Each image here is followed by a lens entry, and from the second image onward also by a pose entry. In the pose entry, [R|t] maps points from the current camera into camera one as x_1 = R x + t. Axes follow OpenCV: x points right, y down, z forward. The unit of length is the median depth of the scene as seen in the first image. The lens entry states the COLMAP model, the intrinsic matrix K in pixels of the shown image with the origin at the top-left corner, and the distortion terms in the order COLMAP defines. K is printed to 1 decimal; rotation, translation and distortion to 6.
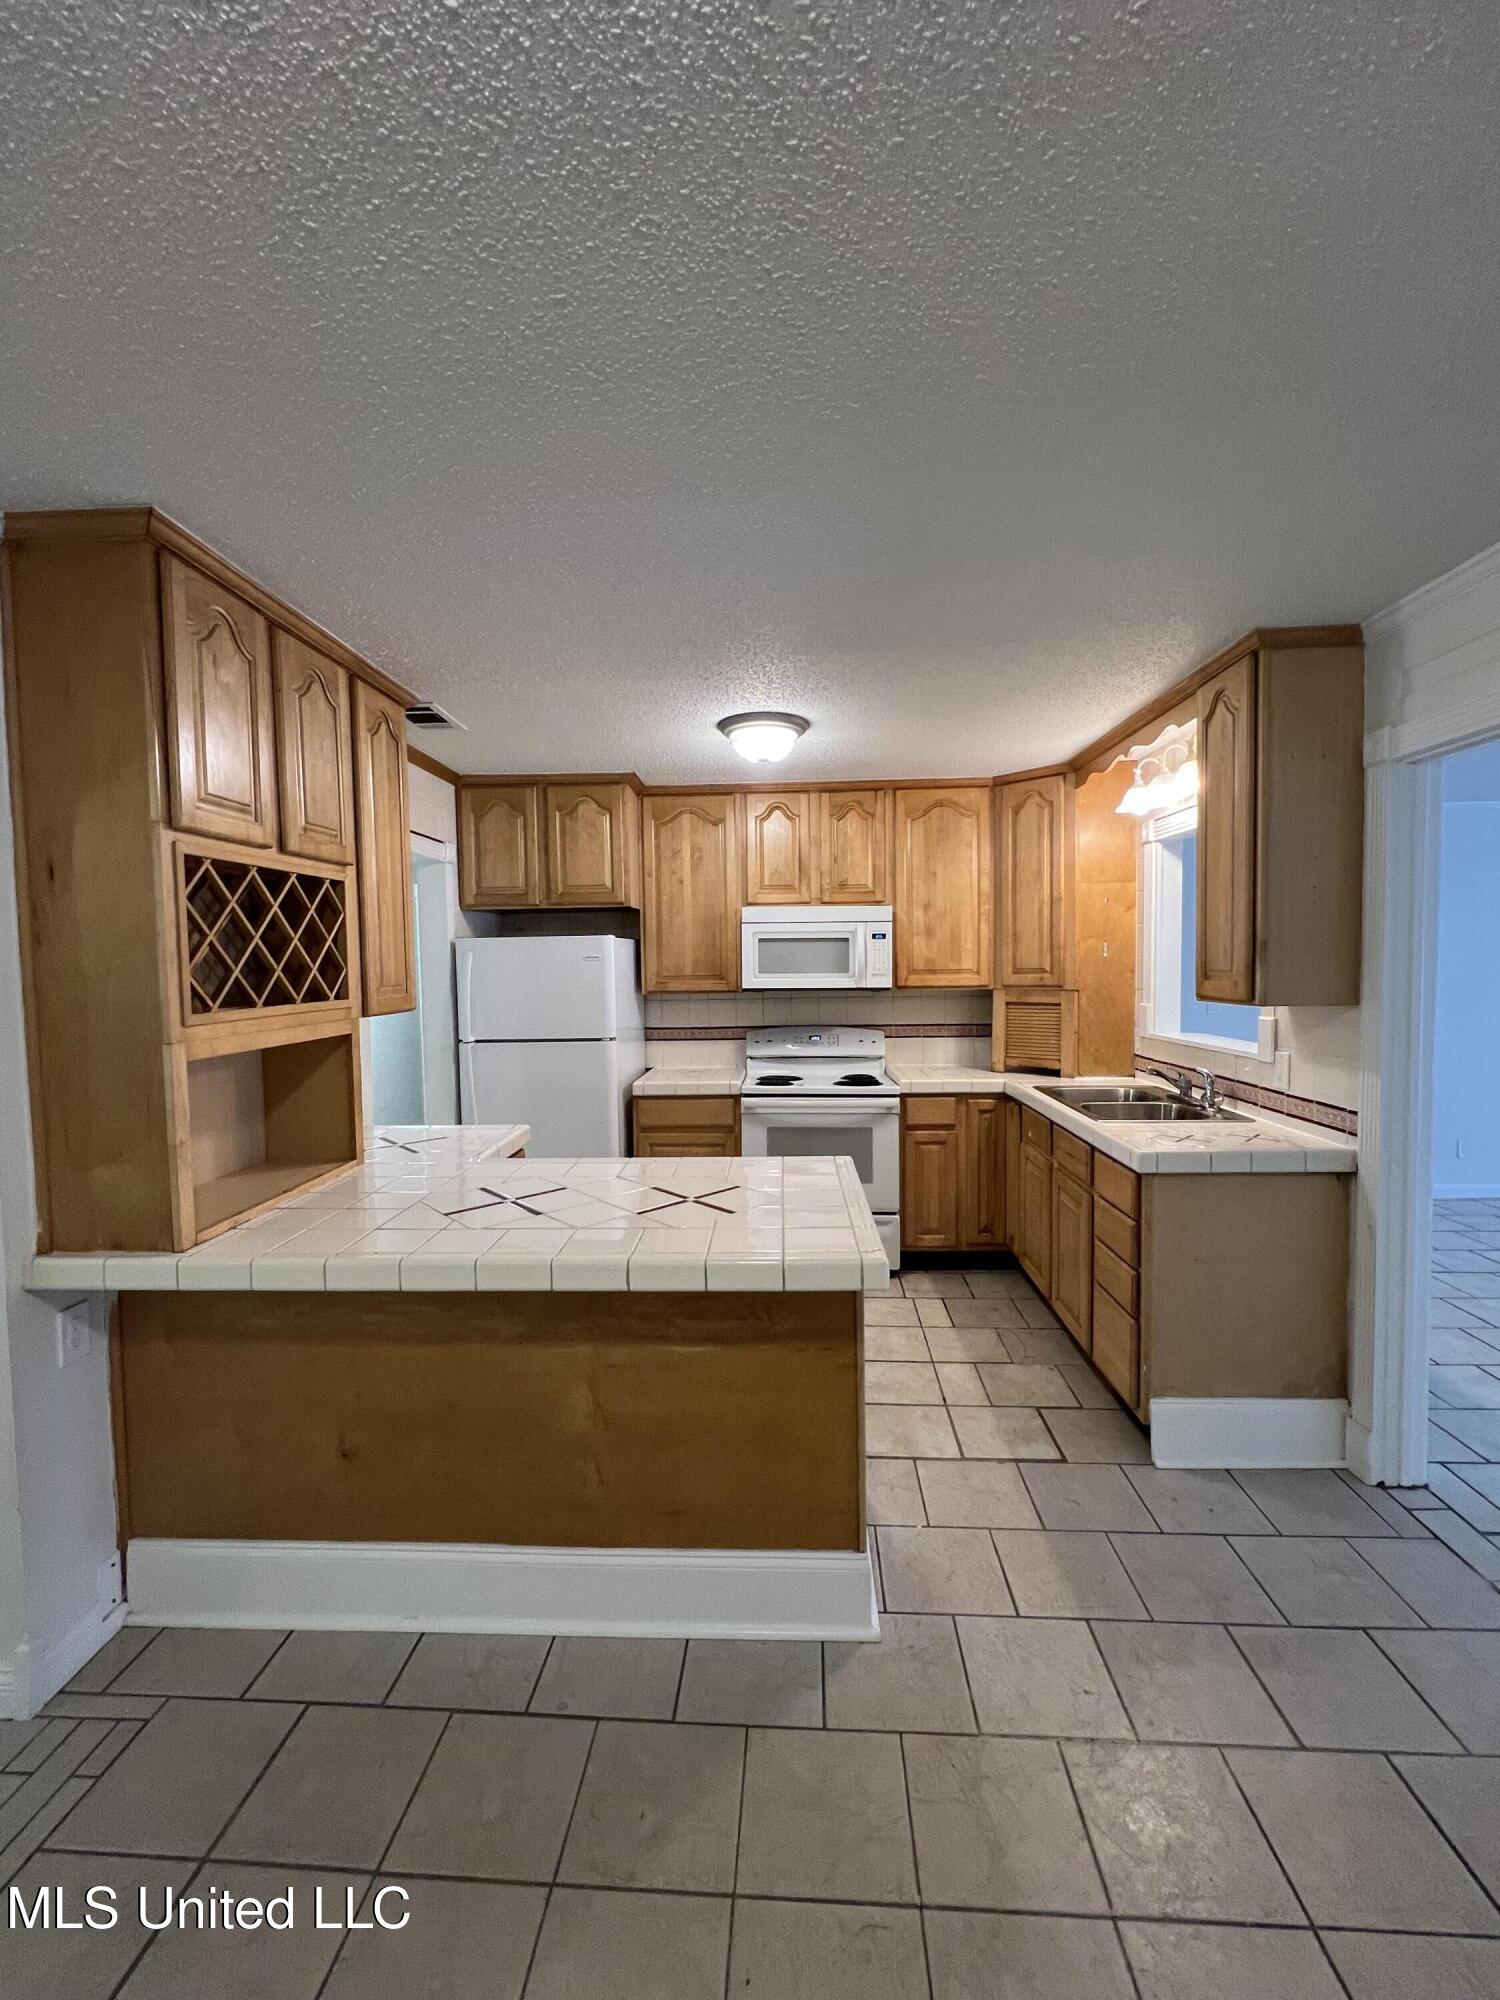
lens RADIAL K [[829.3, 0, 750.0], [0, 829.3, 1000.0], [0, 0, 1]] dist [-0.001928, -0.000004]
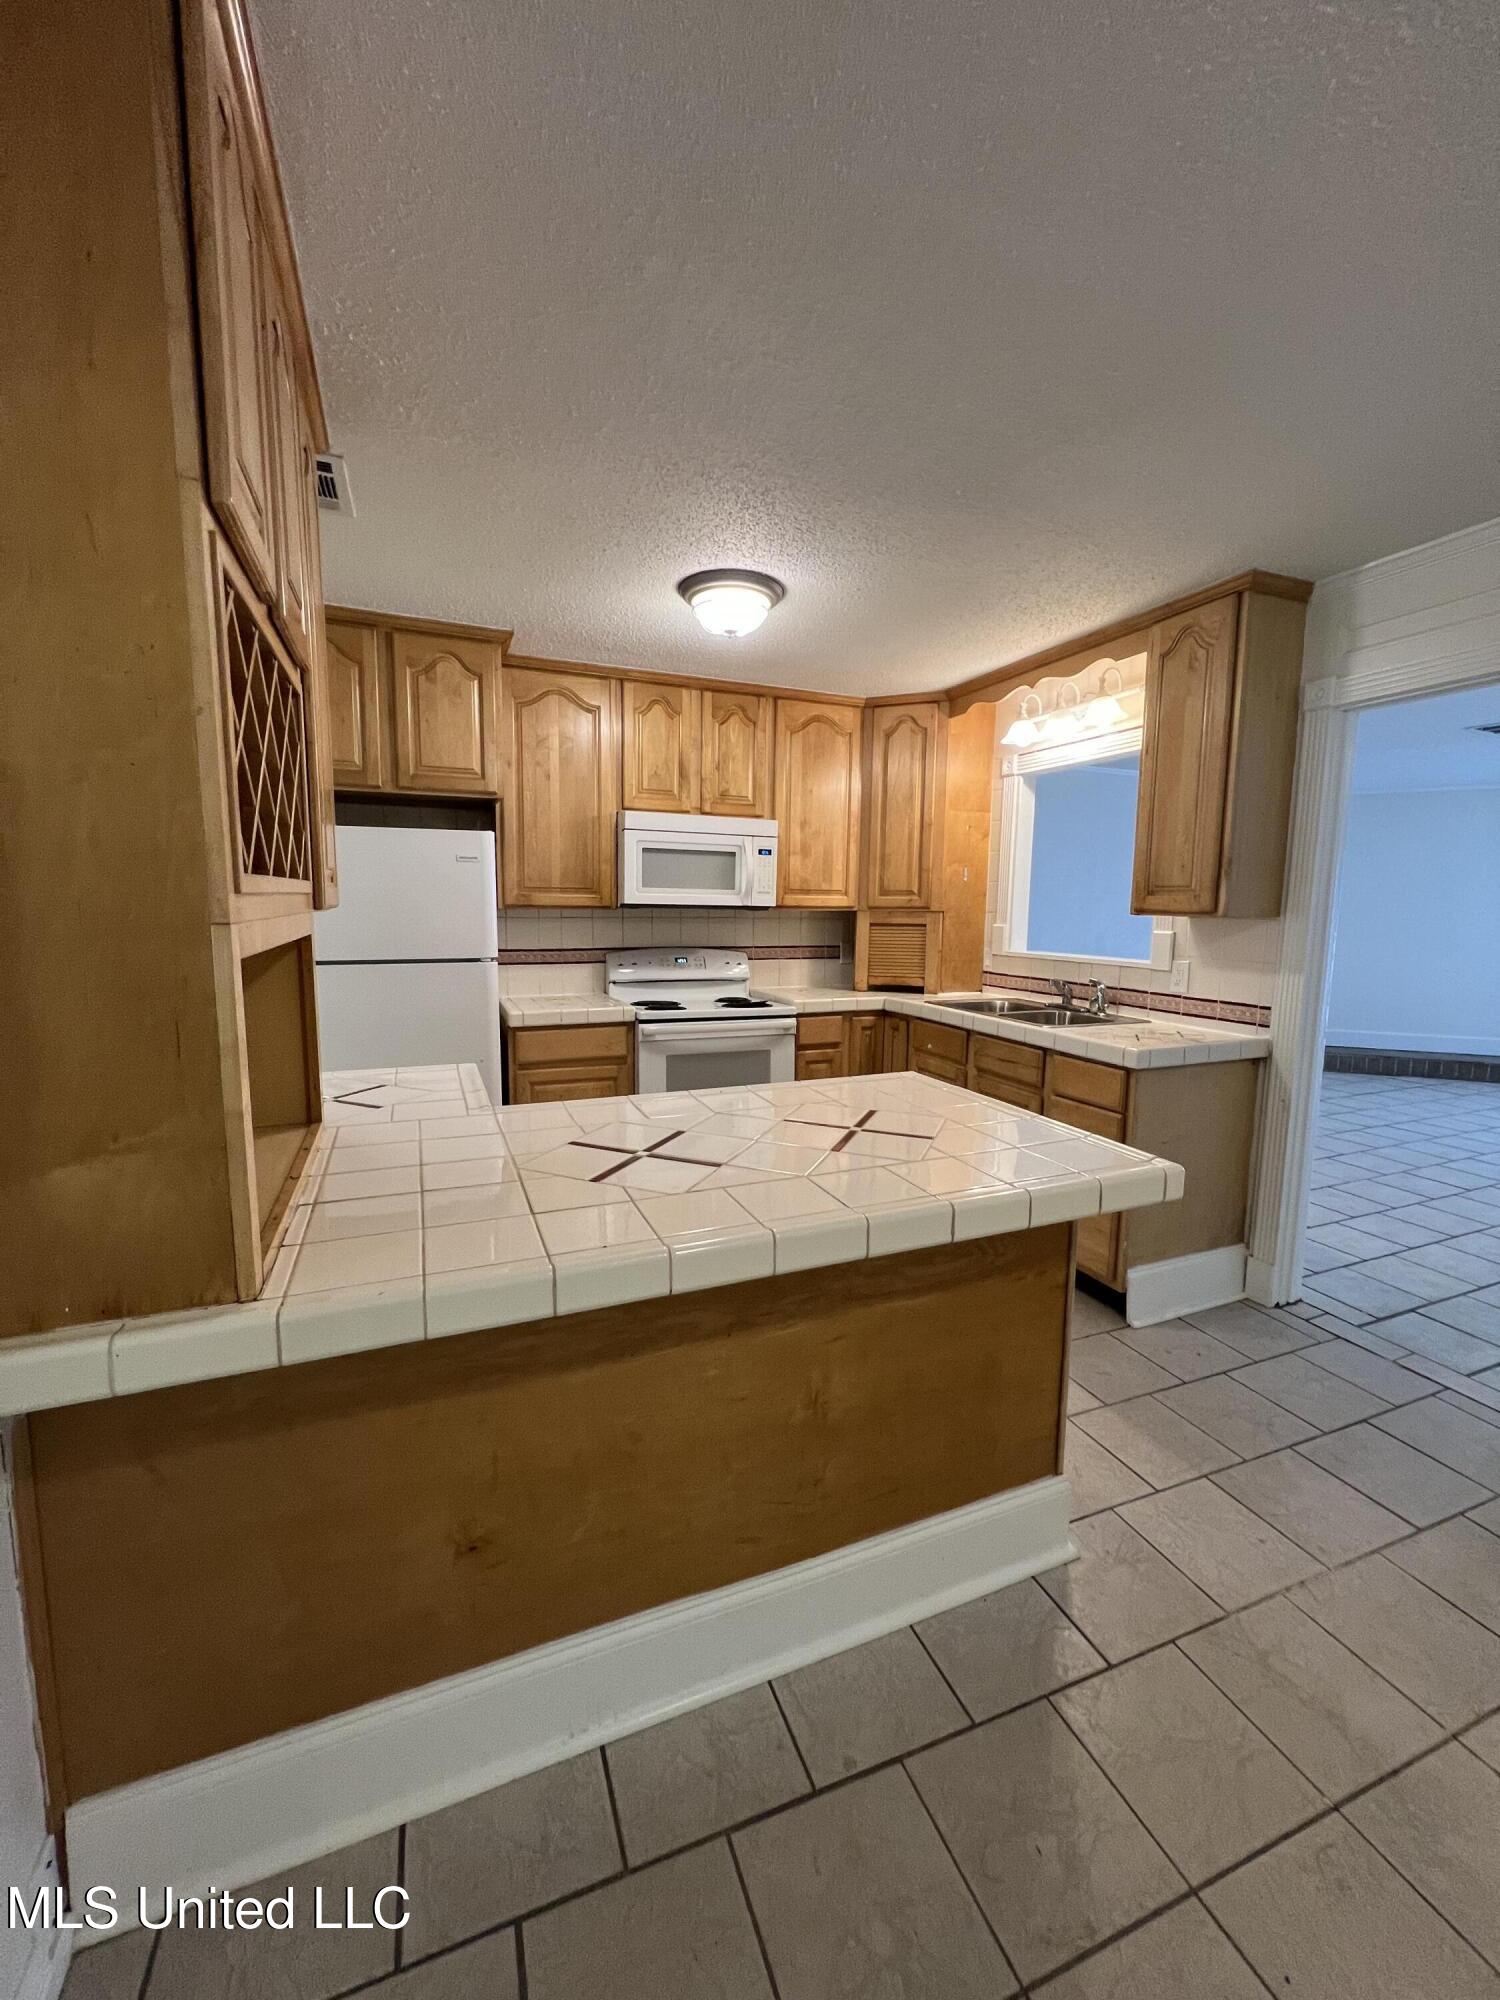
lens RADIAL K [[796.2, 0, 747.5], [0, 796.2, 999.5], [0, 0, 1]] dist [-0.001859, 0.000143]
pose [[0.907127, -0.025841, 0.420063, -0.264700], [-0.005444, 0.997309, 0.073108, 0.027111], [-0.420822, -0.068605, 0.904545, 0.170669]]
